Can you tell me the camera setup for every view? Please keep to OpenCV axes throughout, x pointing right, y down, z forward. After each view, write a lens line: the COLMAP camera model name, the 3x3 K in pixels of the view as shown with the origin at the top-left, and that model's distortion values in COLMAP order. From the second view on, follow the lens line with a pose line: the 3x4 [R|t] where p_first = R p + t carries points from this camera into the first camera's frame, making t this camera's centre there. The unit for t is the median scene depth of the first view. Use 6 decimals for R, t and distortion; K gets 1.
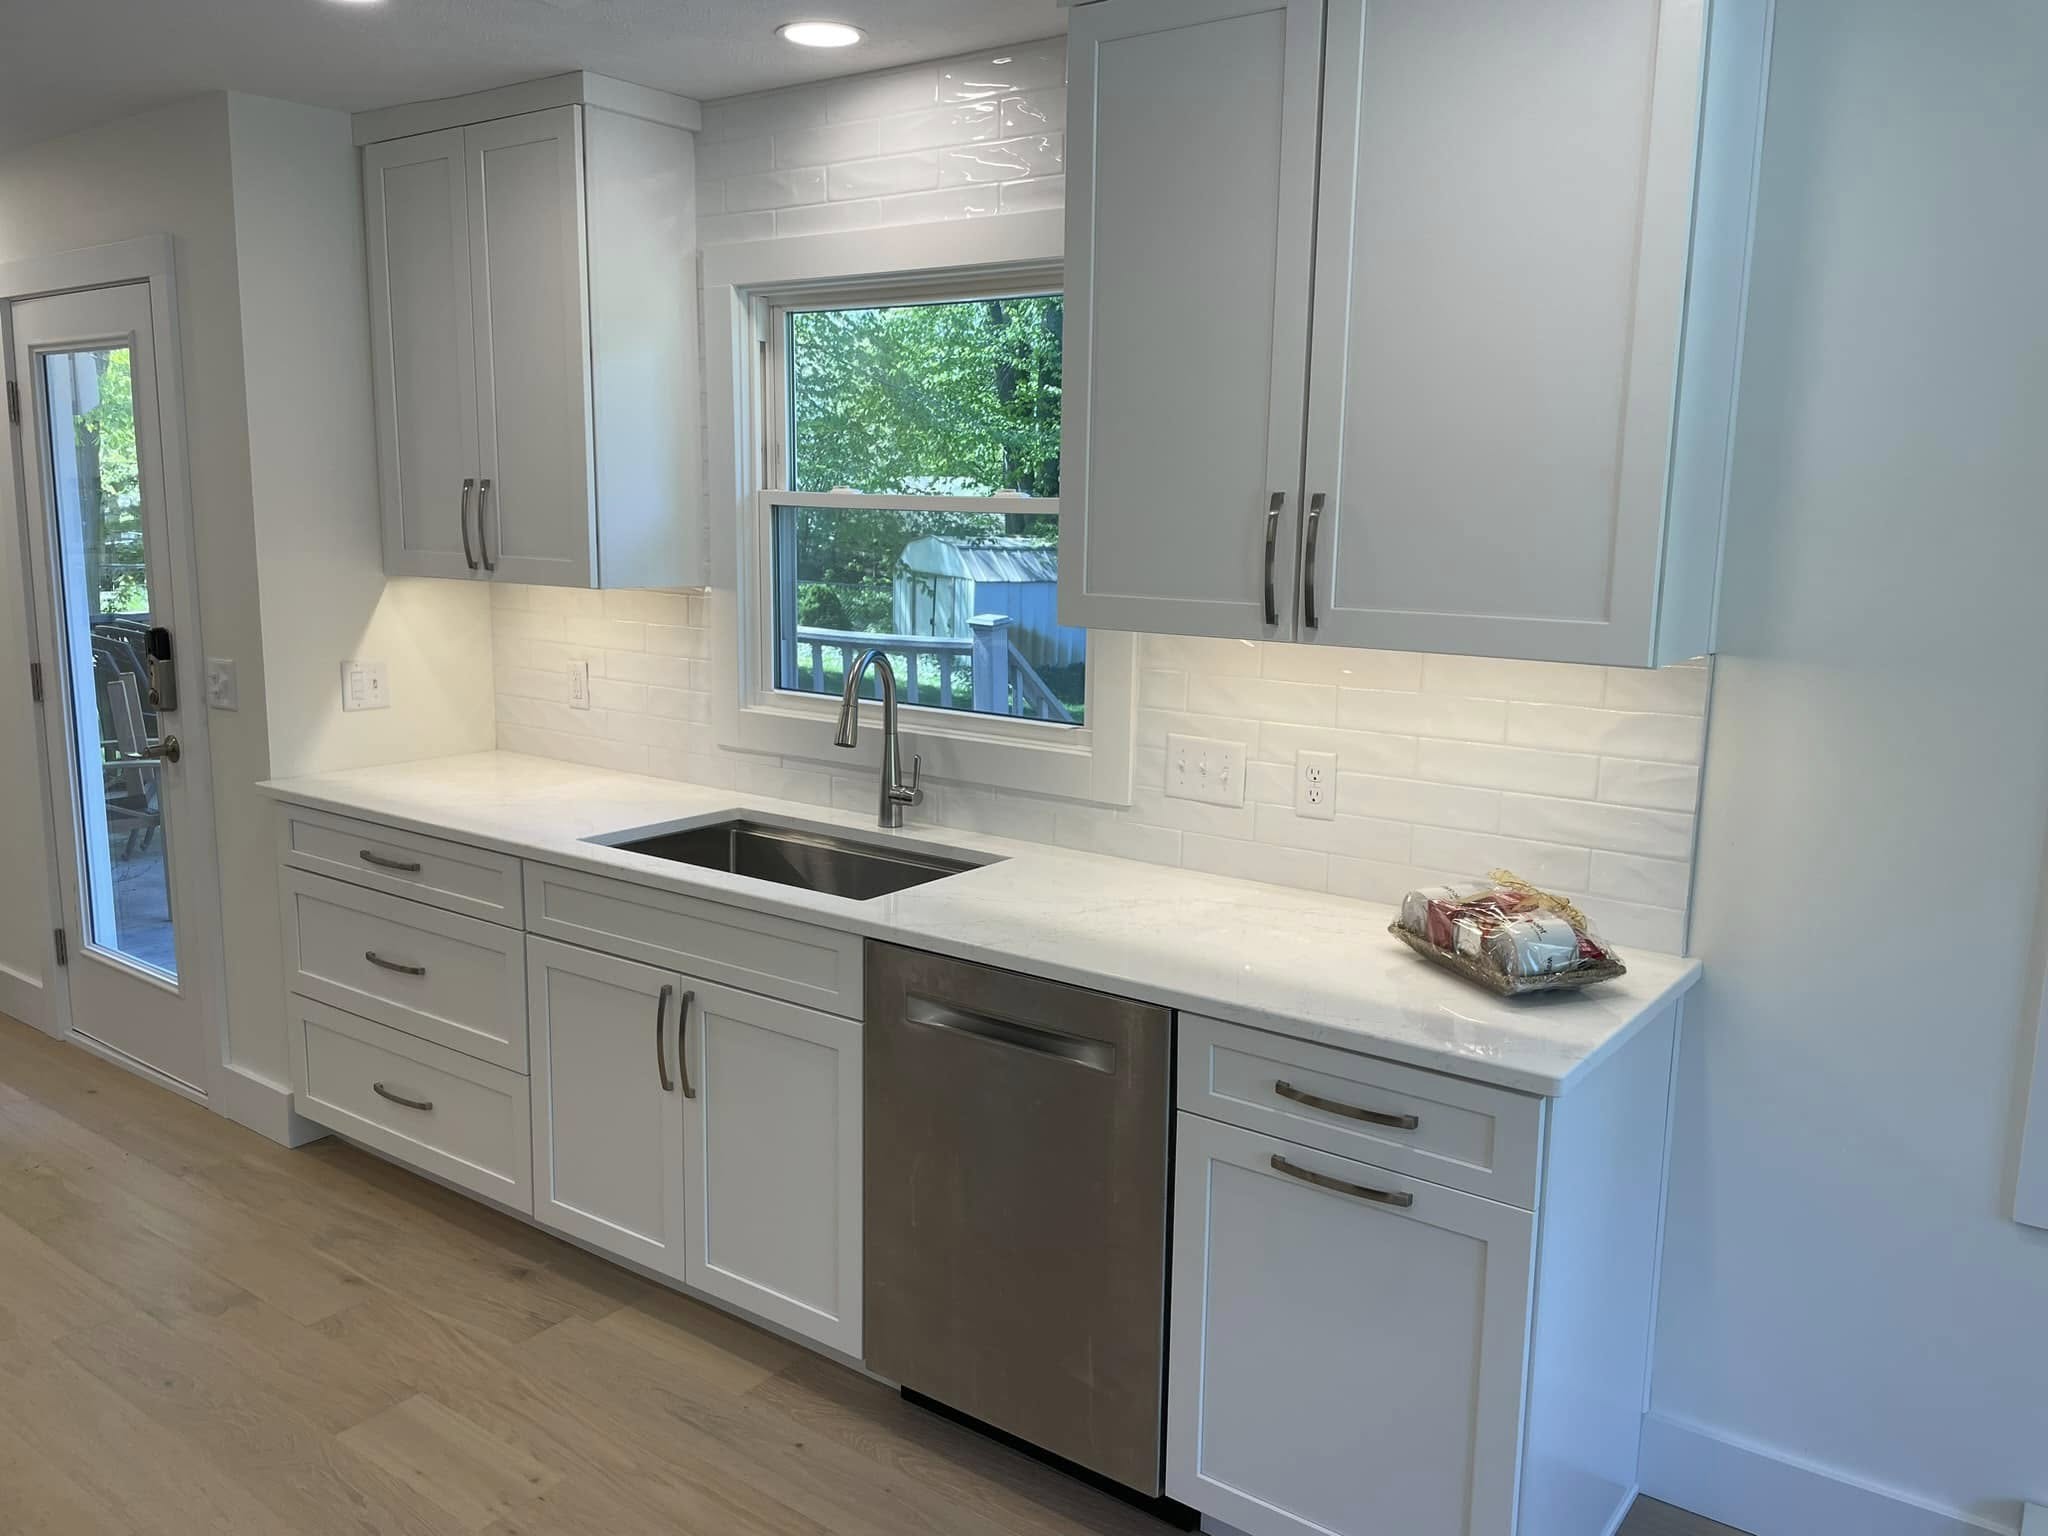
lens RADIAL K [[1512.6, 0, 1024.0], [0, 1512.6, 768.0], [0, 0, 1]] dist [0.081019, -0.113882]
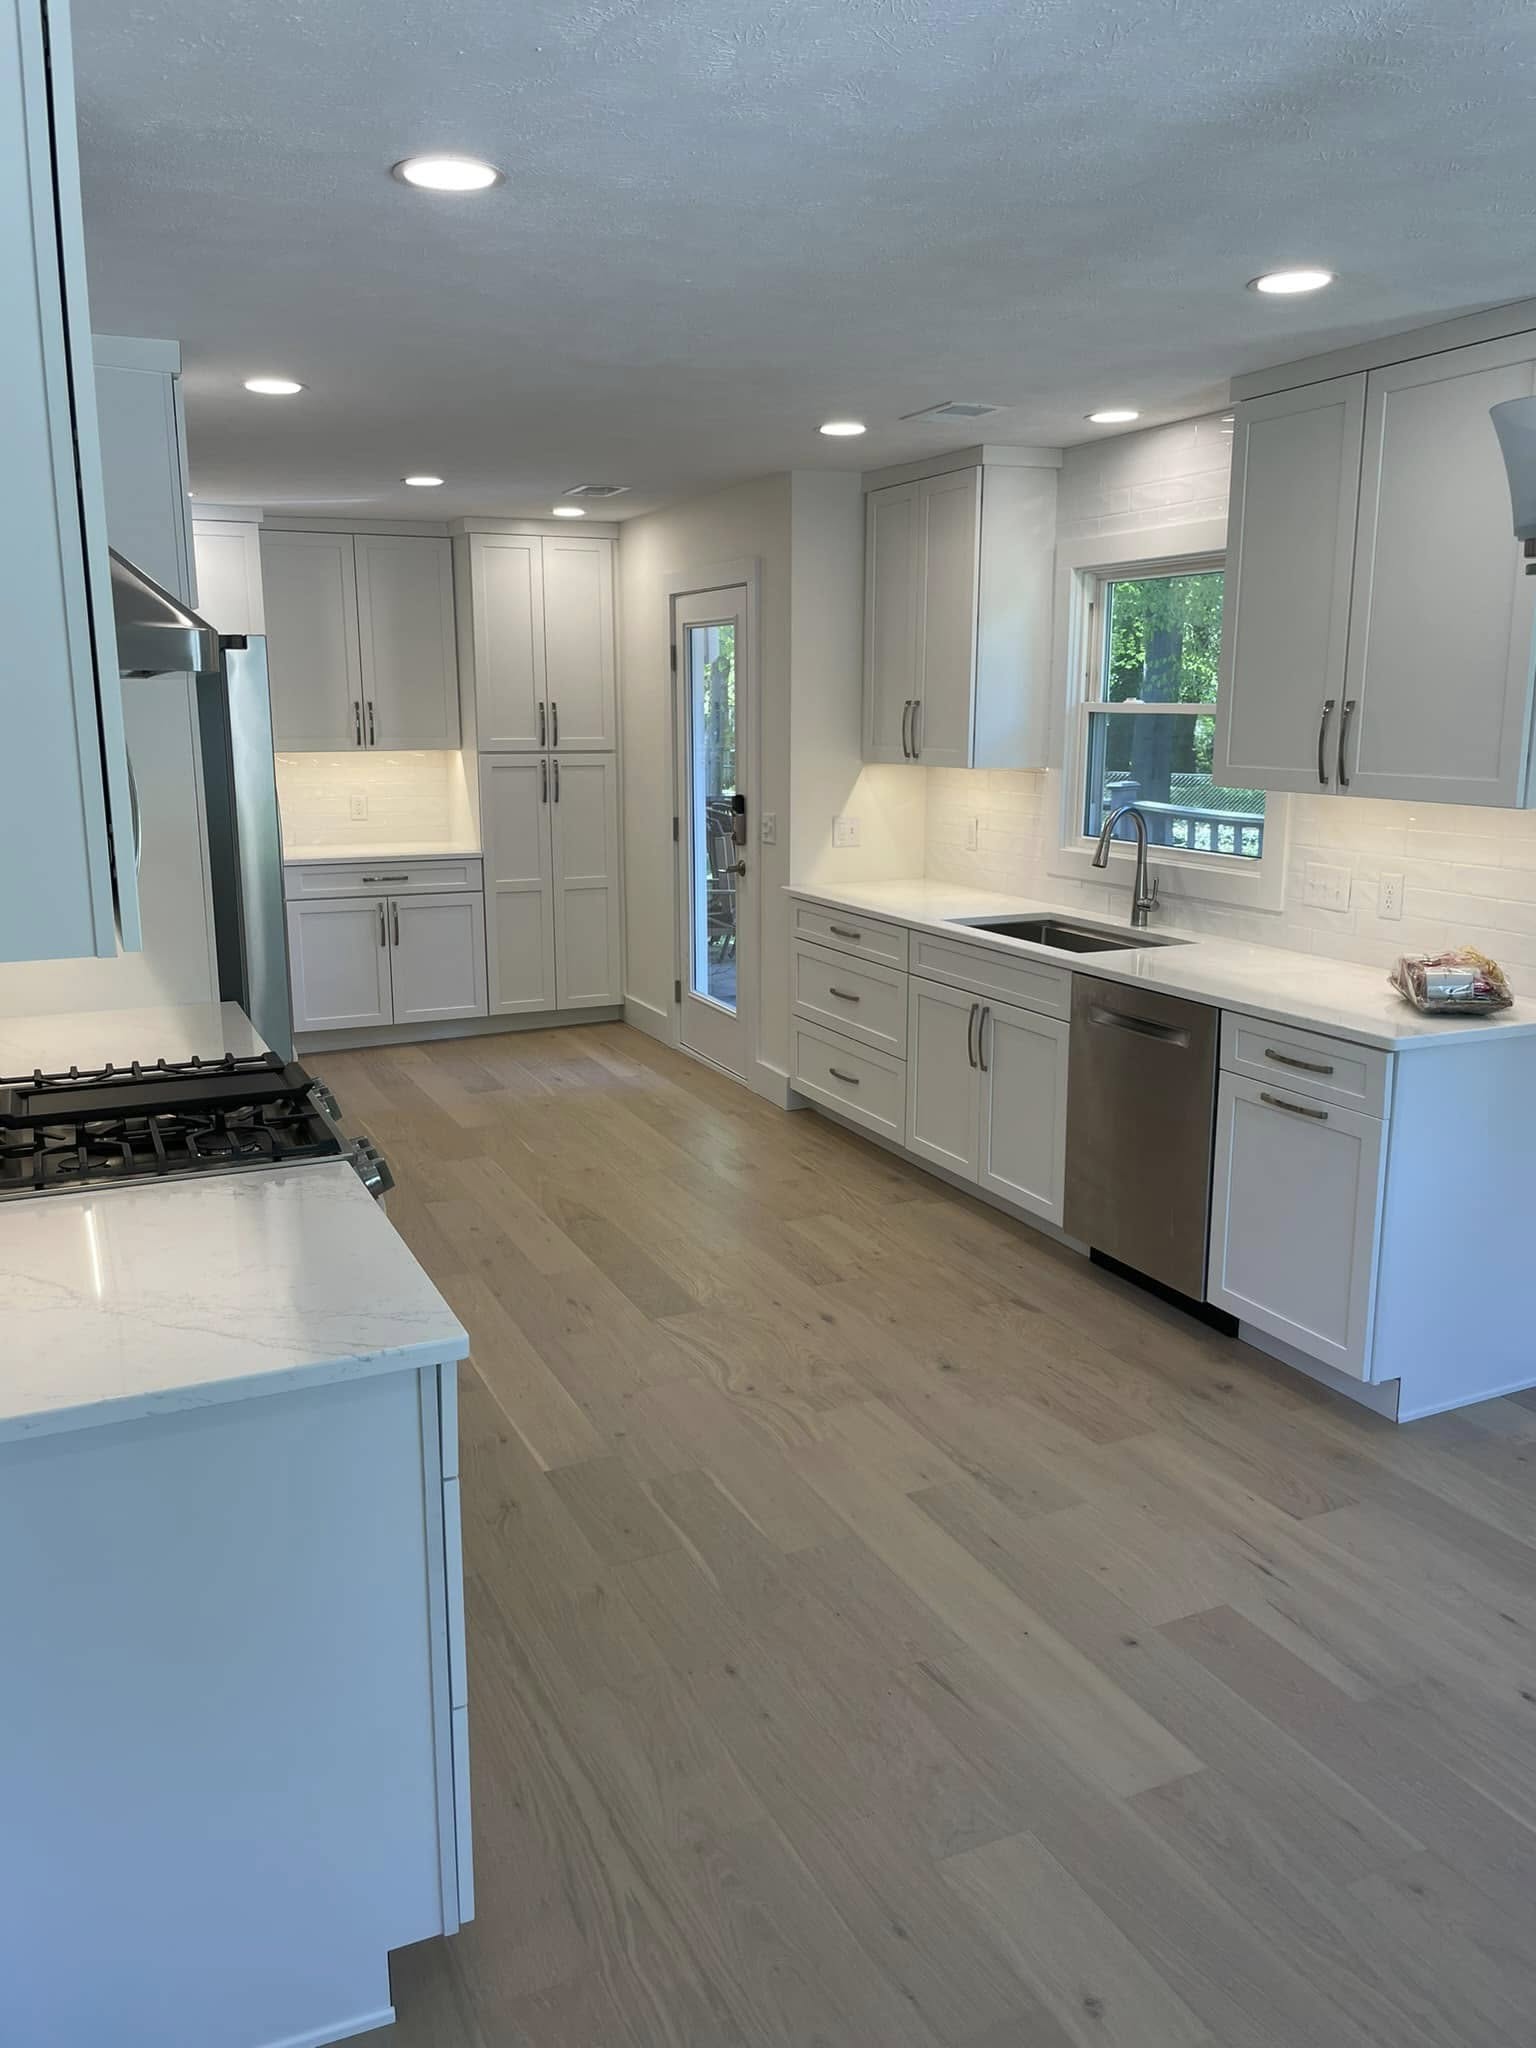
lens RADIAL K [[1512.6, 0, 768.0], [0, 1512.6, 1024.0], [0, 0, 1]] dist [0.081019, -0.113882]
pose [[0.872043, 0.083313, -0.482286, 0.330732], [-0.066642, 0.996440, 0.051632, 0.083248], [0.484871, -0.012885, 0.874491, -0.509511]]
